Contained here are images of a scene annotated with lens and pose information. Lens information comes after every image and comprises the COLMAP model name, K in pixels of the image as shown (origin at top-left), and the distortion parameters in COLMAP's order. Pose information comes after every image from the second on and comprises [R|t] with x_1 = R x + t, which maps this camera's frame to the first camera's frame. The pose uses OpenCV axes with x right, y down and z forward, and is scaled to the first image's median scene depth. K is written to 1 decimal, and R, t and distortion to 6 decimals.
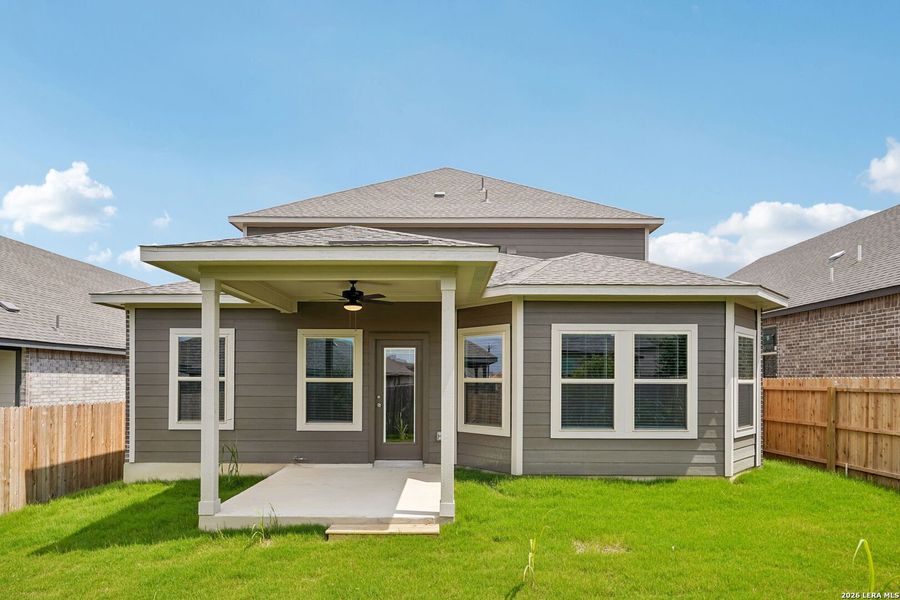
lens RADIAL K [[491.1, 0, 448.6], [0, 491.1, 319.2], [0, 0, 1]] dist [-0.004150, 0.000554]
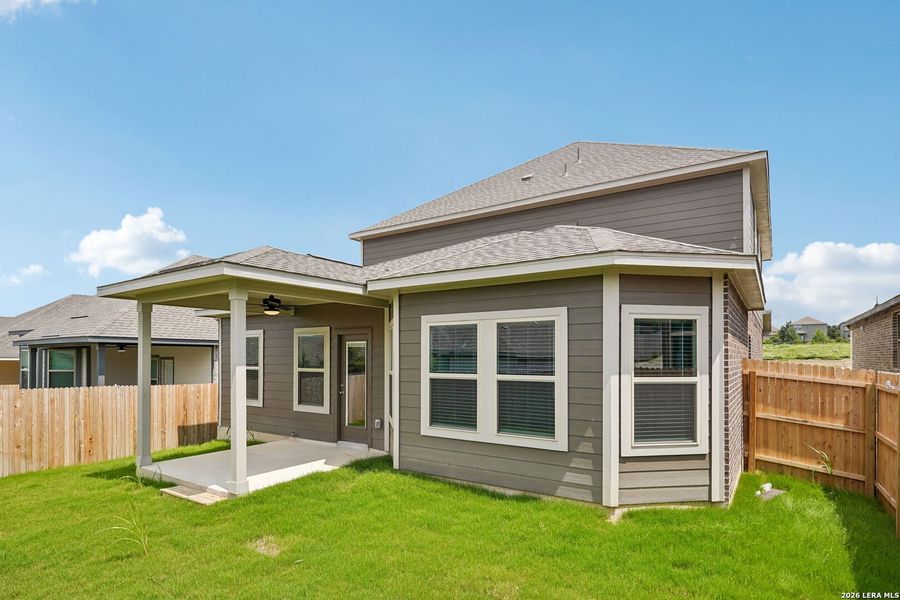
lens RADIAL K [[474.0, 0, 450.0], [0, 474.0, 300.0], [0, 0, 1]] dist [-0.002841, -0.000772]
pose [[0.828937, -0.069867, -0.554961, 0.780136], [0.069168, 0.997357, -0.022248, 0.002851], [0.555049, -0.019943, 0.831579, 0.257702]]
